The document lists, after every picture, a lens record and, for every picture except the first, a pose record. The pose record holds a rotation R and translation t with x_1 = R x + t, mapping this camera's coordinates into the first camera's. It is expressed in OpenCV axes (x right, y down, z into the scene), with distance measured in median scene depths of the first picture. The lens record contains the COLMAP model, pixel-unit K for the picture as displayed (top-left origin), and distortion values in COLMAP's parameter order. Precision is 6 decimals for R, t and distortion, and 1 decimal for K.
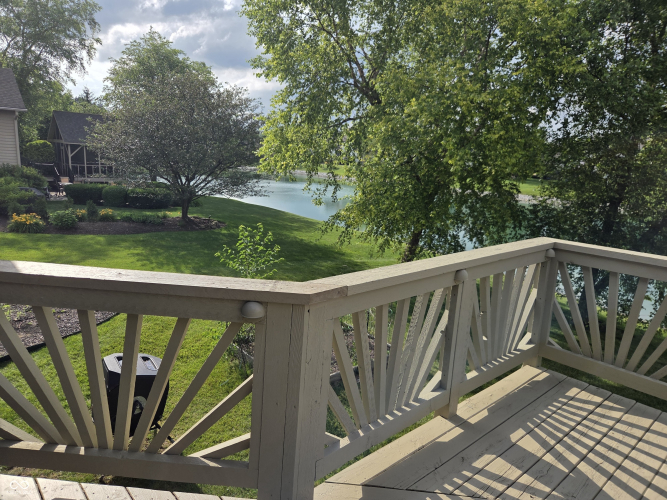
lens RADIAL K [[447.6, 0, 332.7], [0, 447.6, 249.7], [0, 0, 1]] dist [0.060231, -0.037505]
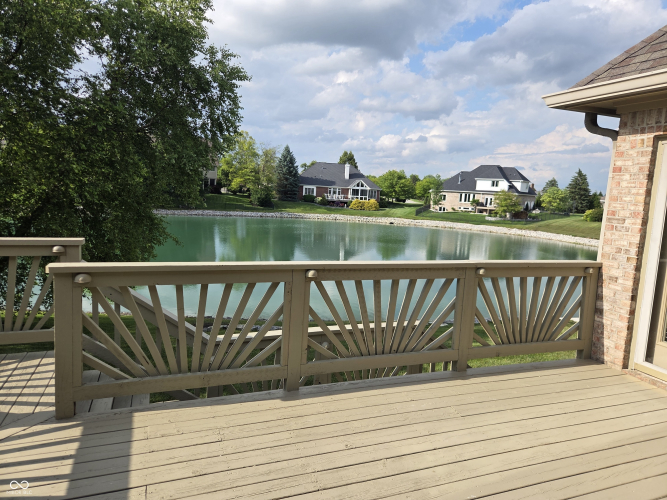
lens RADIAL K [[447.6, 0, 333.1], [0, 447.6, 248.3], [0, 0, 1]] dist [0.060231, -0.037505]
pose [[0.356529, -0.149249, 0.922286, -0.169790], [0.144738, 0.984064, 0.103294, 0.045617], [-0.923005, 0.096662, 0.372449, -0.302542]]
